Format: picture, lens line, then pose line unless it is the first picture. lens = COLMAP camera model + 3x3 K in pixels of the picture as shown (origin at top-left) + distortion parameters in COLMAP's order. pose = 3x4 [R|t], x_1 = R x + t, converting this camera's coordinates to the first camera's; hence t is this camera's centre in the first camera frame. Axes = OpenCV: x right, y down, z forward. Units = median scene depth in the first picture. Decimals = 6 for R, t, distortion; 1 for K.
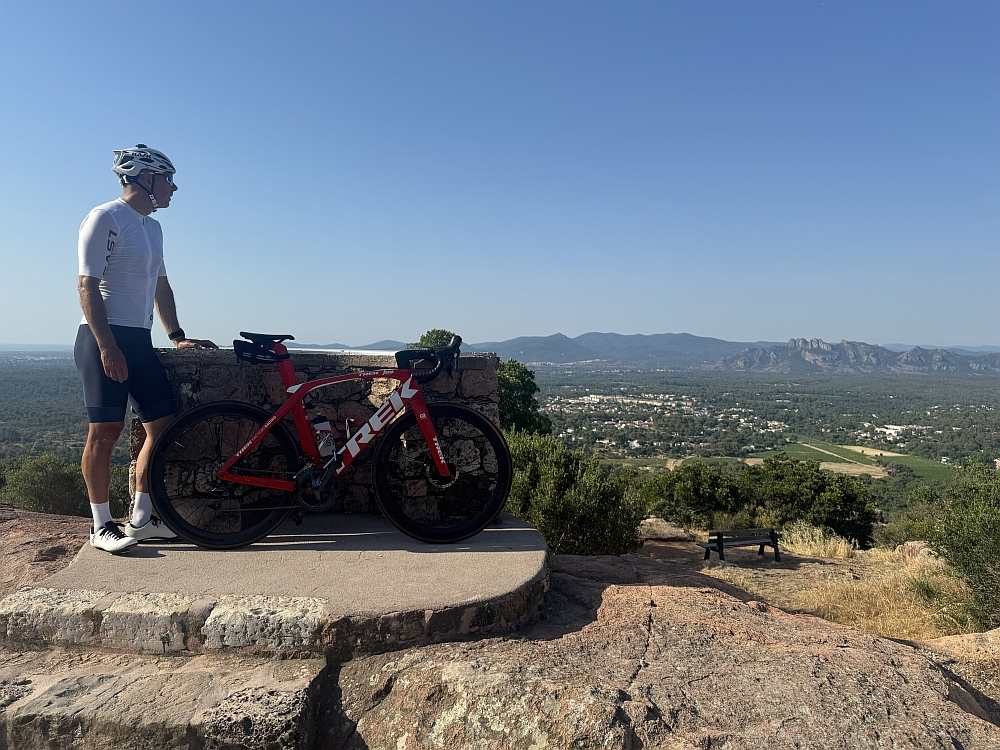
lens RADIAL K [[731.4, 0, 500.0], [0, 731.4, 375.0], [0, 0, 1]] dist [0.003247, -0.003158]
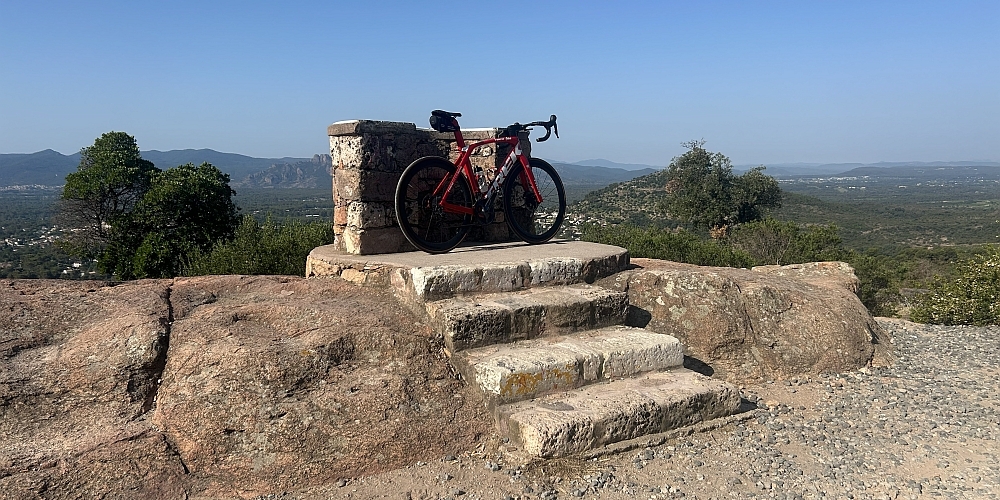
lens RADIAL K [[735.7, 0, 496.3], [0, 735.7, 225.5], [0, 0, 1]] dist [0.160331, -0.165259]
pose [[0.821400, -0.065292, 0.566604, -1.492865], [0.040270, 0.997586, 0.056576, 0.127012], [-0.568930, -0.023654, 0.822046, -0.422751]]
